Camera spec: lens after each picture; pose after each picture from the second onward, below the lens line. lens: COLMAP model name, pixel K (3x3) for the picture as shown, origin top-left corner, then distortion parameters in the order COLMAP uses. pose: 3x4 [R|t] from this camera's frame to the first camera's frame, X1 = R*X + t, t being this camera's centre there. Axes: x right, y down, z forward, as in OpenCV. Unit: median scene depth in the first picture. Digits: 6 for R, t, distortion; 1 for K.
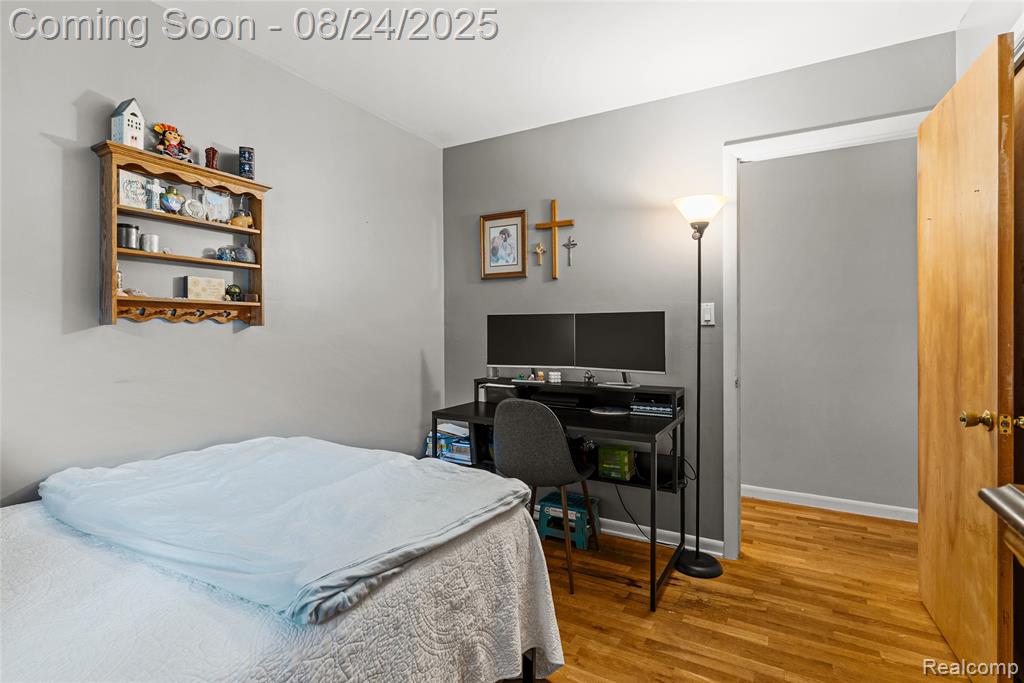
lens RADIAL K [[488.3, 0, 509.6], [0, 488.3, 330.8], [0, 0, 1]] dist [-0.001286, -0.000135]
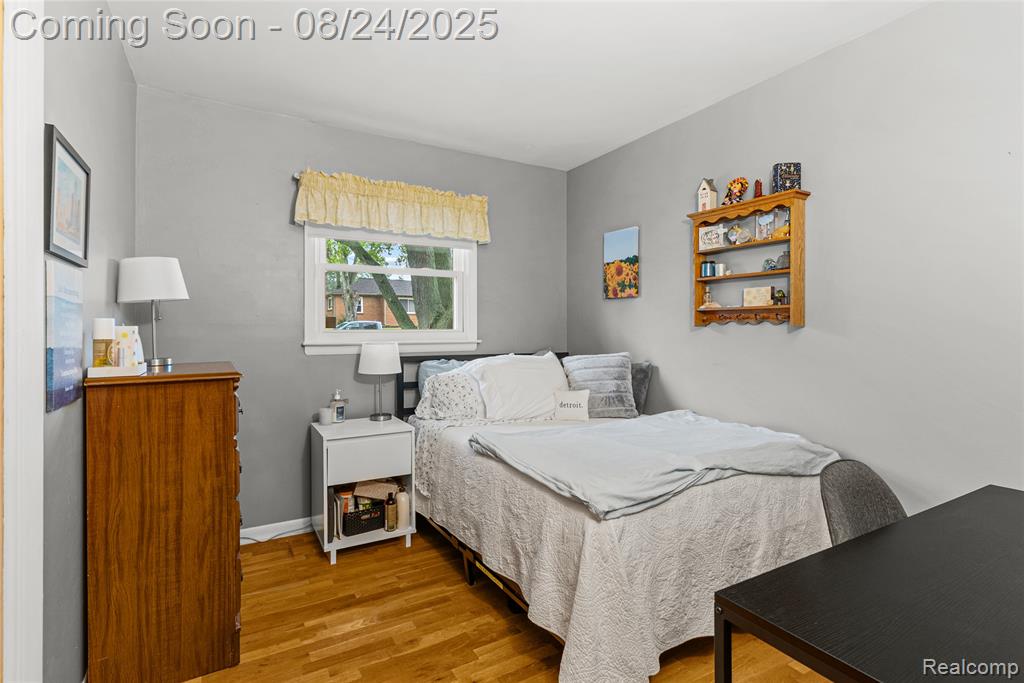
lens RADIAL K [[488.3, 0, 509.6], [0, 488.3, 330.8], [0, 0, 1]] dist [-0.001286, -0.000135]
pose [[-0.496540, 0.006689, -0.867988, 0.799896], [0.000232, 0.999971, 0.007573, -0.010792], [0.868014, 0.003559, -0.496527, 1.145045]]
